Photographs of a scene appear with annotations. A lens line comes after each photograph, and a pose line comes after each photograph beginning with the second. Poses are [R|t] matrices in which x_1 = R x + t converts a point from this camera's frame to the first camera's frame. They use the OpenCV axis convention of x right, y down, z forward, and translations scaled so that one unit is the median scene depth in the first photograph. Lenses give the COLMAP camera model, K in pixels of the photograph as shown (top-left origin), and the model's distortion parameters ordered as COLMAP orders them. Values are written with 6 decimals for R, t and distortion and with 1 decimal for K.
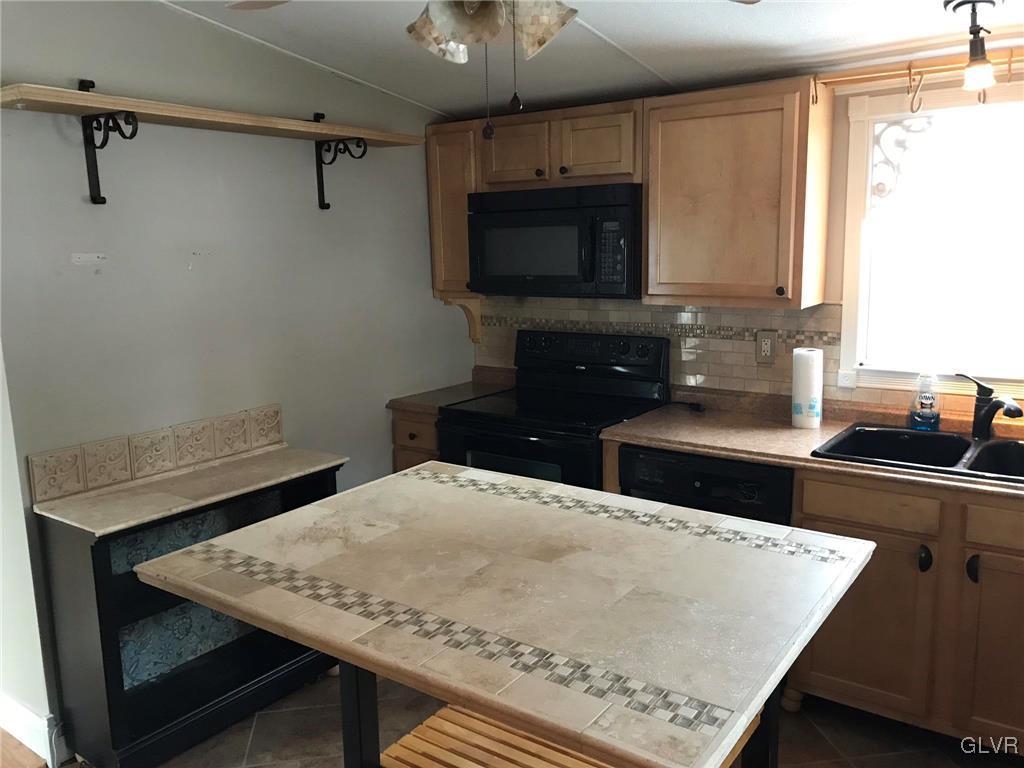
lens RADIAL K [[832.4, 0, 503.9], [0, 832.4, 382.3], [0, 0, 1]] dist [0.053221, -0.007209]
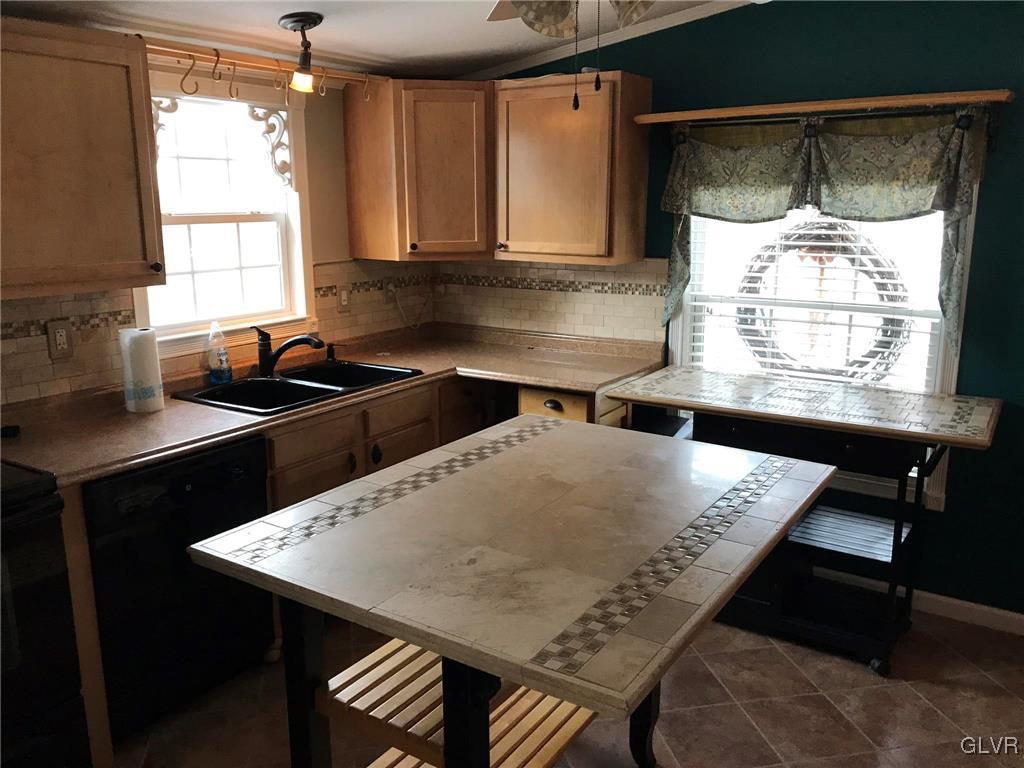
lens RADIAL K [[832.4, 0, 503.9], [0, 832.4, 382.3], [0, 0, 1]] dist [0.053221, -0.007209]
pose [[-0.041058, -0.194527, 0.980037, -0.888186], [0.175481, 0.964214, 0.198738, -0.146133], [-0.983626, 0.180138, -0.005453, 0.911290]]
